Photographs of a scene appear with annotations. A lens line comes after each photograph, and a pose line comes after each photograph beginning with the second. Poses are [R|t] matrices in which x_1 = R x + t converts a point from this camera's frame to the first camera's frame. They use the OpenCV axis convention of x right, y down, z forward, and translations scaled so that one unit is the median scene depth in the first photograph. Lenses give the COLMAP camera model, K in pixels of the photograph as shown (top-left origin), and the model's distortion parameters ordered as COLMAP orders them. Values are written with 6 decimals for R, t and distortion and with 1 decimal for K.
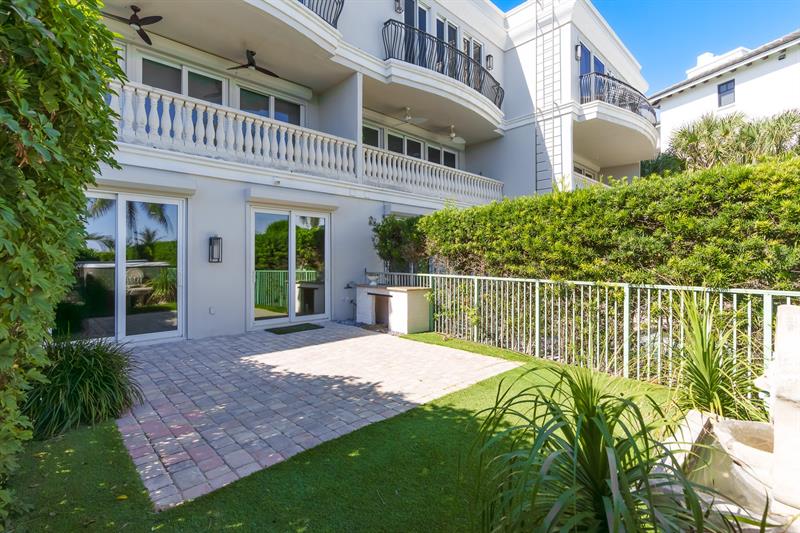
lens RADIAL K [[361.5, 0, 397.2], [0, 361.5, 259.9], [0, 0, 1]] dist [-0.001582, 0.001103]
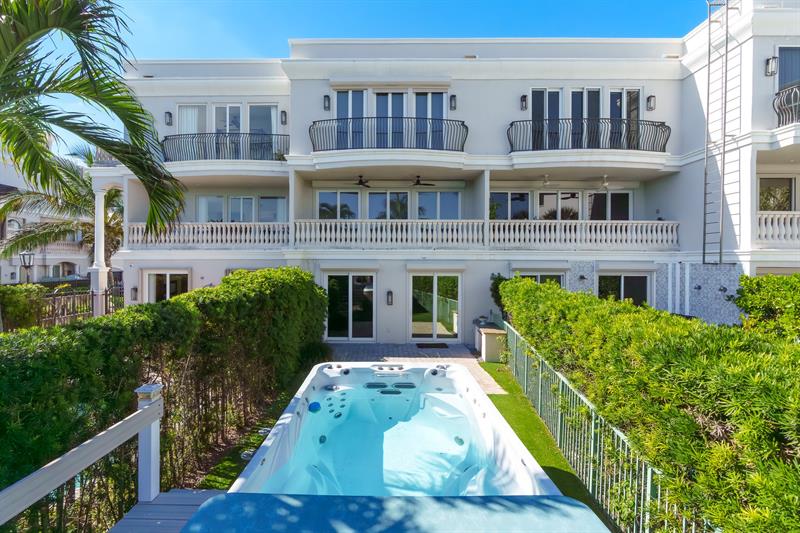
lens RADIAL K [[361.5, 0, 396.7], [0, 361.5, 265.9], [0, 0, 1]] dist [-0.001582, 0.001103]
pose [[0.730816, 0.016907, -0.682365, 0.576076], [-0.004875, 0.999797, 0.019550, -0.166369], [0.682557, -0.010961, 0.730750, -0.252267]]
